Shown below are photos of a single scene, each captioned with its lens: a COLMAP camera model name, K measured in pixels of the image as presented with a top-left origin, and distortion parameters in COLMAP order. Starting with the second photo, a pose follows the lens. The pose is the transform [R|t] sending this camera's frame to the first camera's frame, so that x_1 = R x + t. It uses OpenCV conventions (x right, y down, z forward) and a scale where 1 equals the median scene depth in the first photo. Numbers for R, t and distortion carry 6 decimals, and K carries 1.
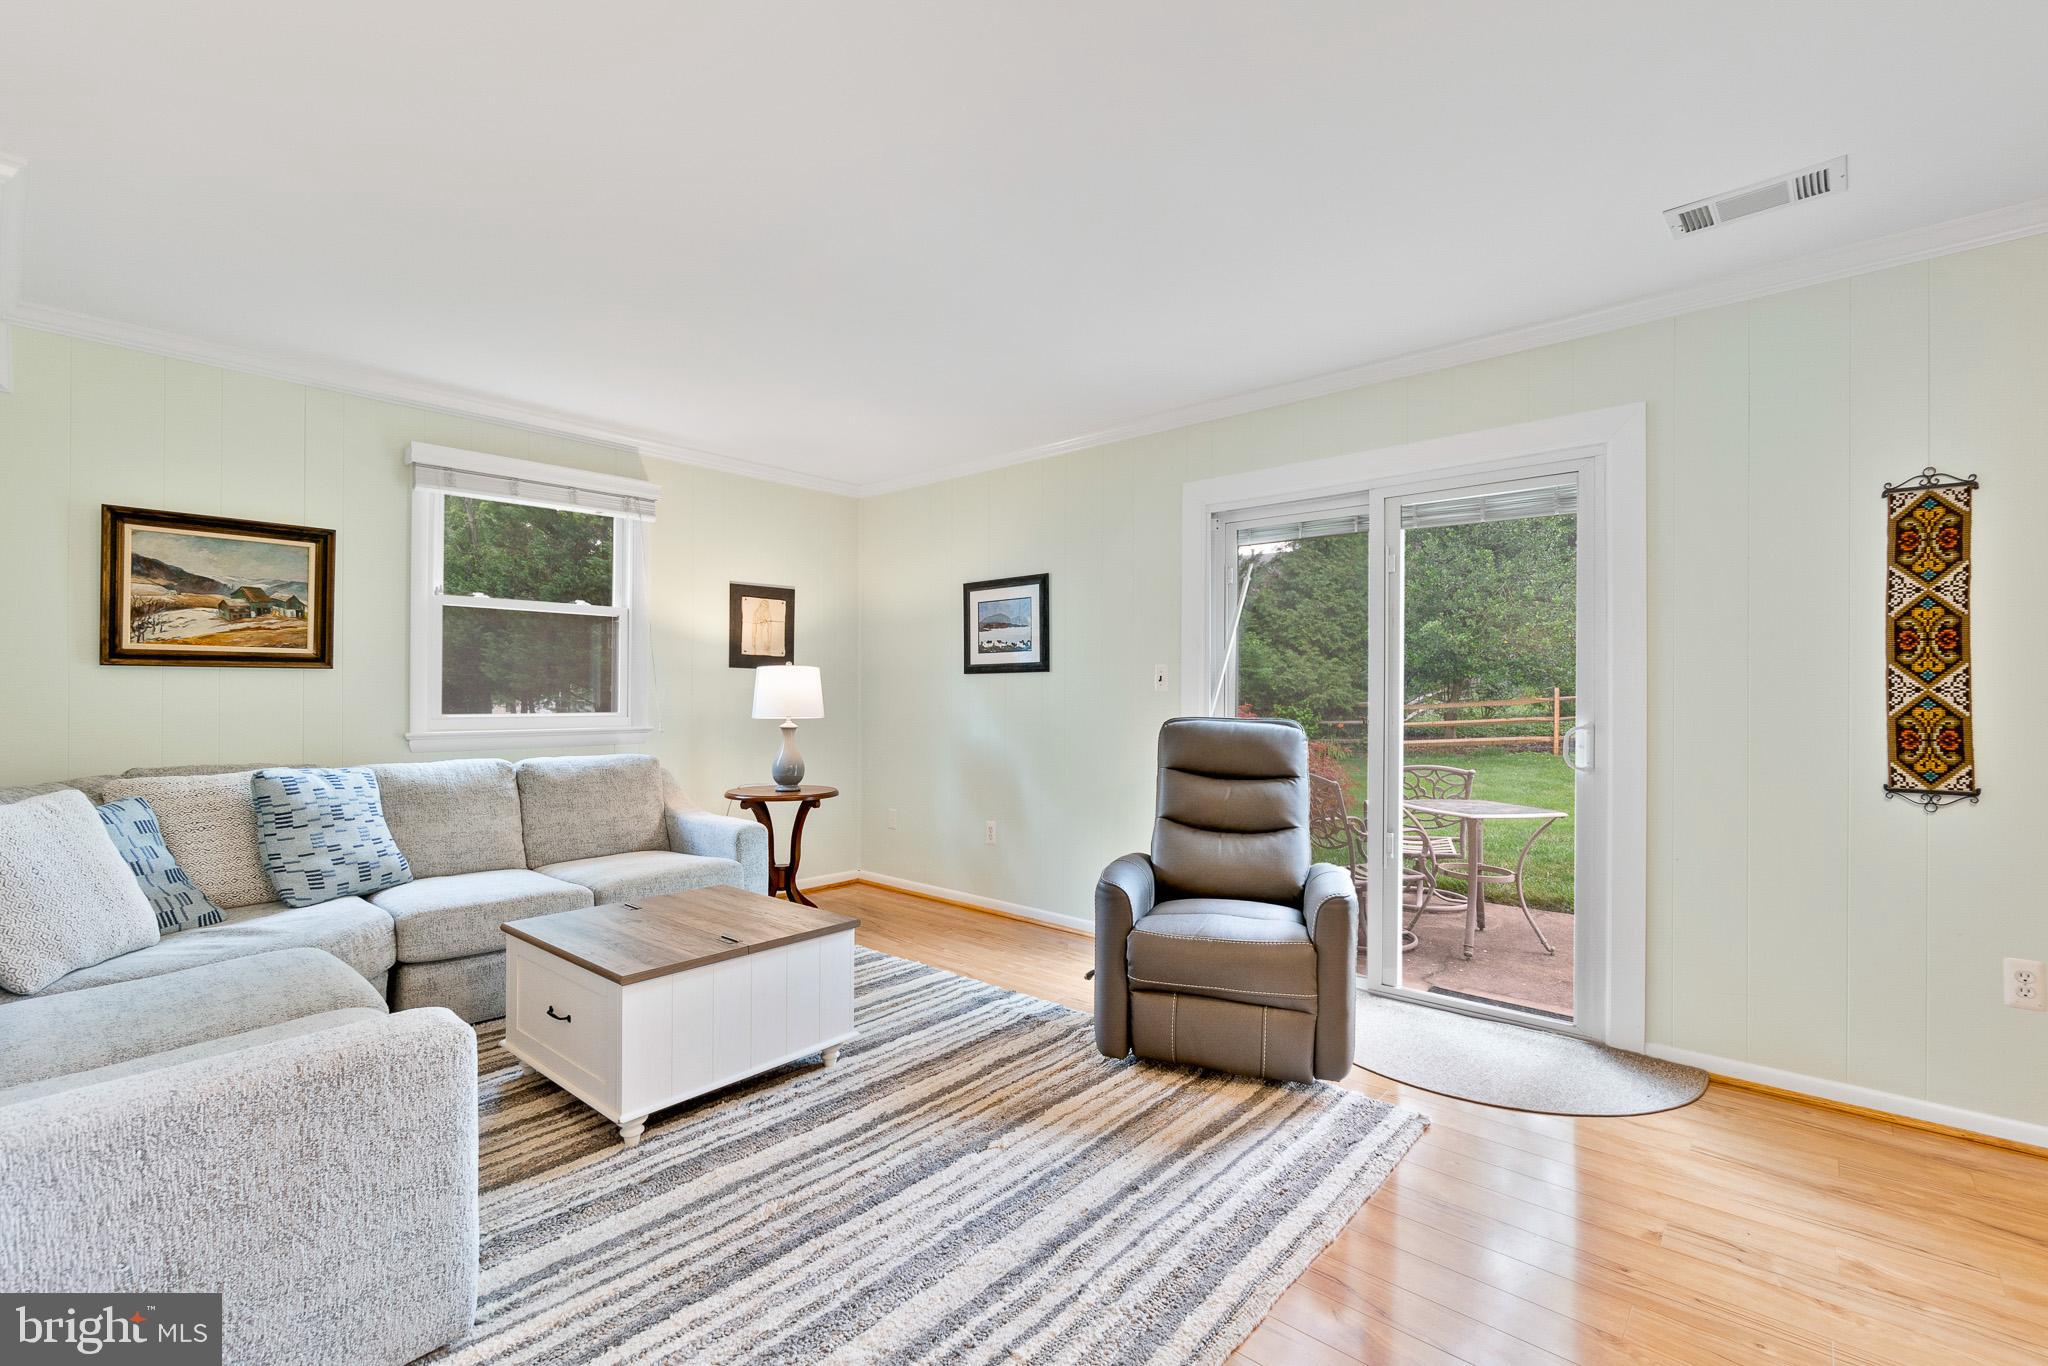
lens RADIAL K [[886.2, 0, 996.4], [0, 886.2, 689.8], [0, 0, 1]] dist [-0.001823, -0.000252]
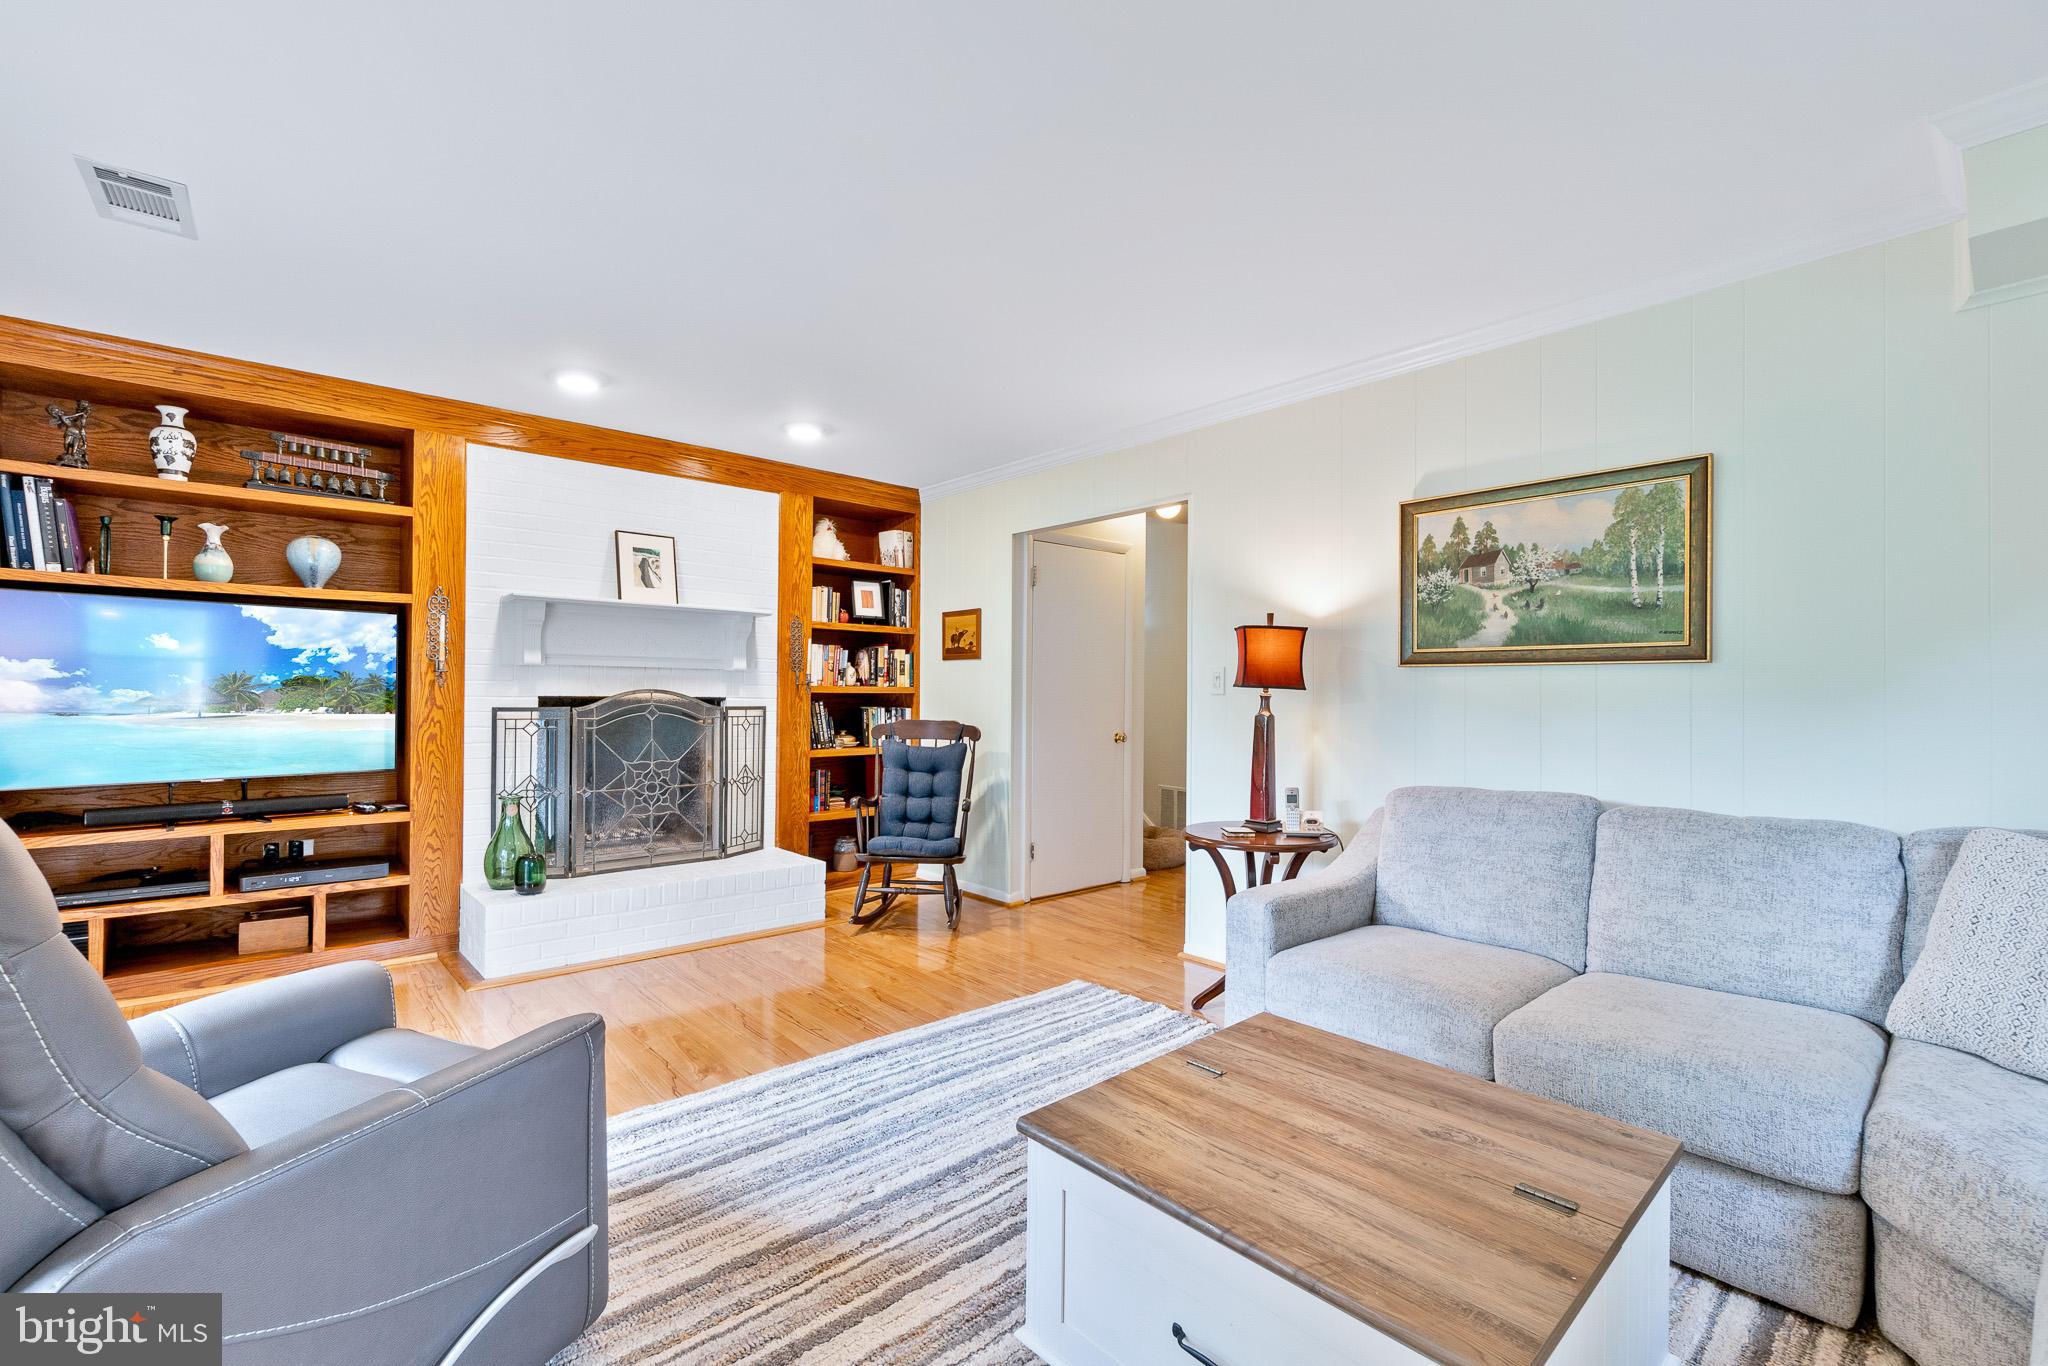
lens RADIAL K [[884.3, 0, 1020.2], [0, 884.3, 708.8], [0, 0, 1]] dist [-0.001076, -0.000091]
pose [[-0.995427, -0.012180, 0.094743, -0.181882], [-0.010735, 0.999818, 0.015742, 0.000463], [-0.094918, 0.014653, -0.995377, 1.364625]]
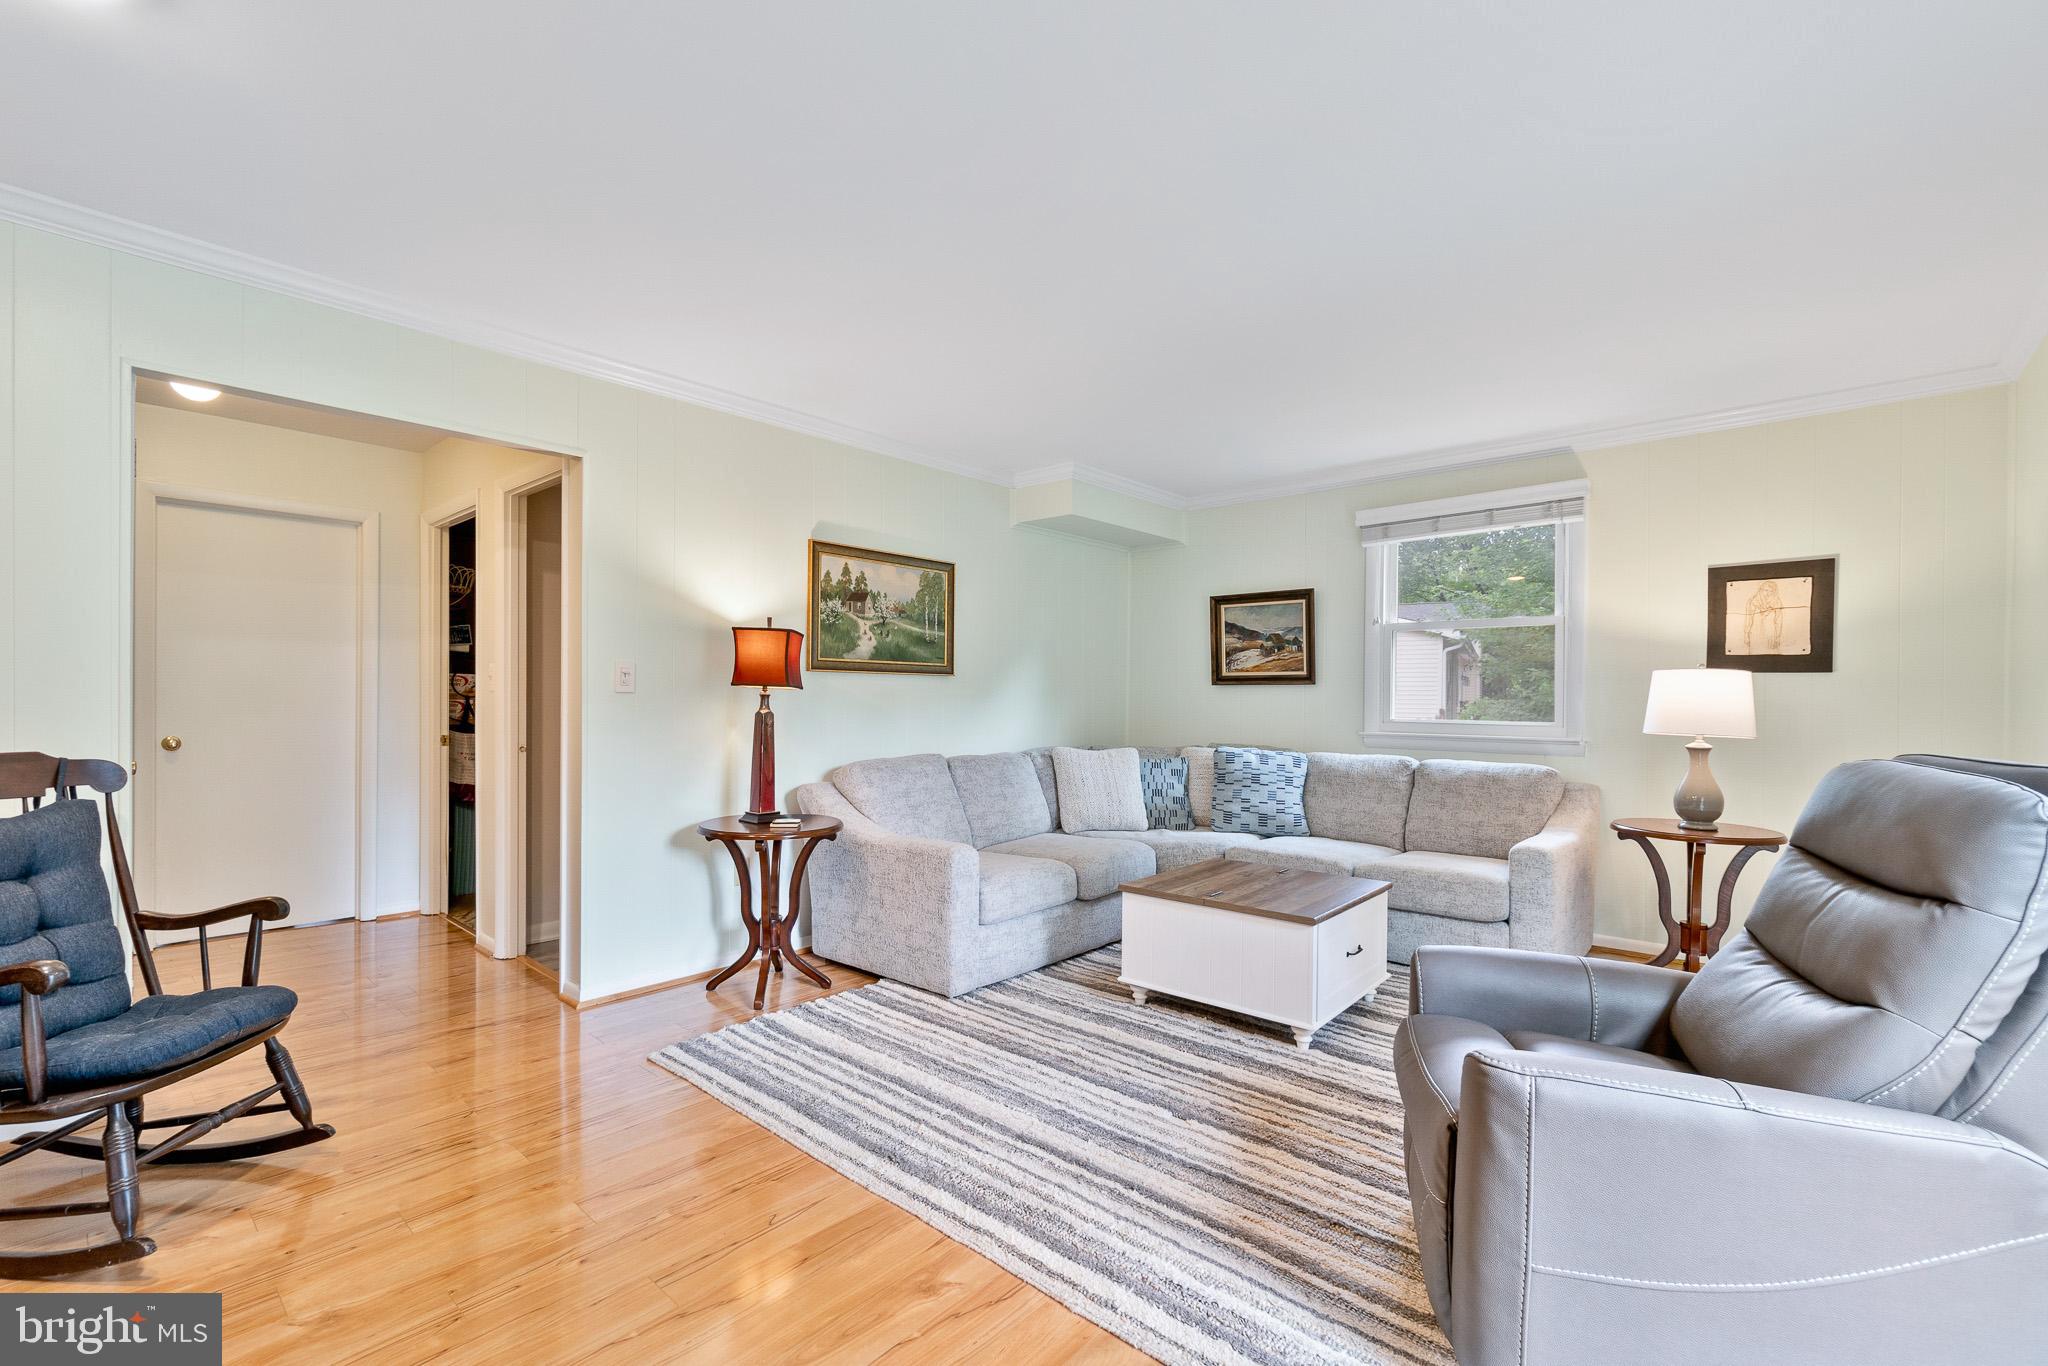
lens RADIAL K [[871.3, 0, 1014.9], [0, 871.3, 701.2], [0, 0, 1]] dist [-0.000773, -0.000039]
pose [[0.017668, 0.000838, -0.999844, 0.764131], [-0.004733, 0.999989, 0.000755, 0.005448], [0.999833, 0.004719, 0.017672, 0.563522]]
